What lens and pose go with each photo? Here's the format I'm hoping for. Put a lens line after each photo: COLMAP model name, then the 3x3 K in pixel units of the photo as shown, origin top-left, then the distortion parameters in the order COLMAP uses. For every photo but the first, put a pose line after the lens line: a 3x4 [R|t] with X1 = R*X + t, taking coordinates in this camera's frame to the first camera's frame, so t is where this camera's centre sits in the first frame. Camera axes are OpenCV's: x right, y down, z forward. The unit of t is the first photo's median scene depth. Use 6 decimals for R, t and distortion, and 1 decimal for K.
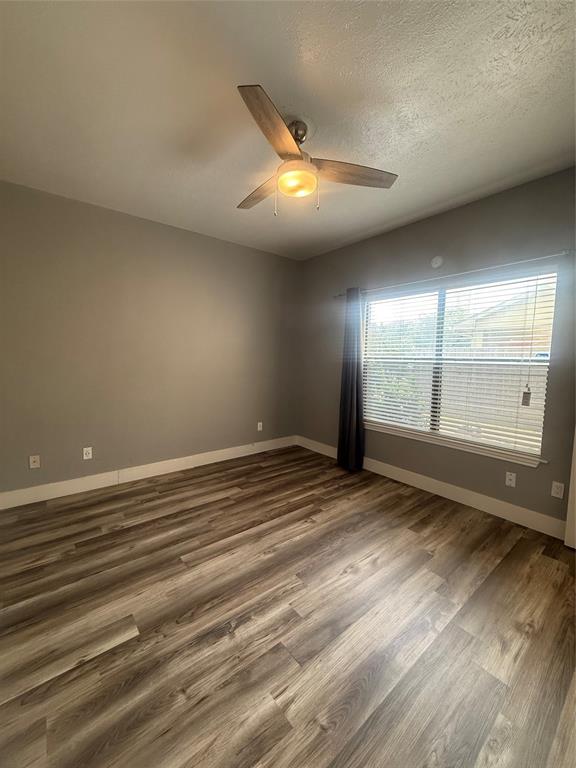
lens RADIAL K [[305.7, 0, 284.9], [0, 305.7, 382.5], [0, 0, 1]] dist [-0.001735, 0.000733]
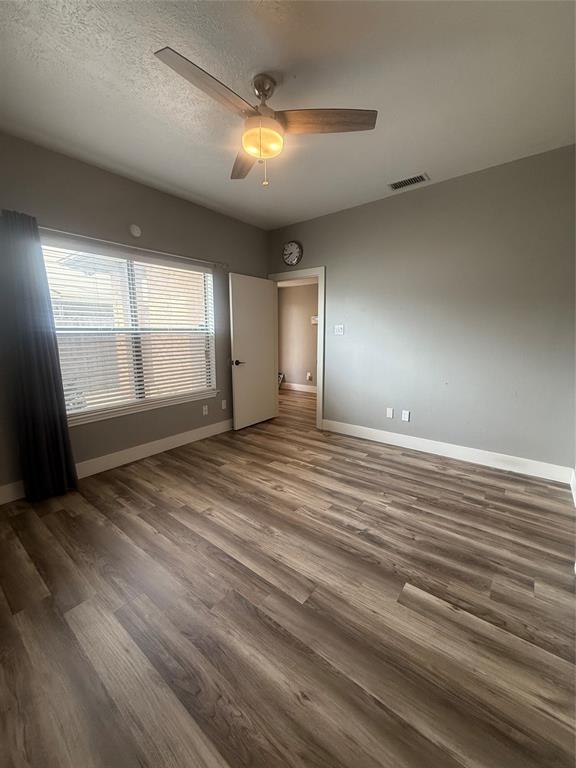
lens RADIAL K [[305.7, 0, 288.4], [0, 305.7, 382.6], [0, 0, 1]] dist [-0.001735, 0.000733]
pose [[-0.225609, -0.175659, 0.958251, -0.856198], [0.082718, 0.976604, 0.198498, -0.086506], [-0.970700, 0.124047, -0.205801, 1.014452]]
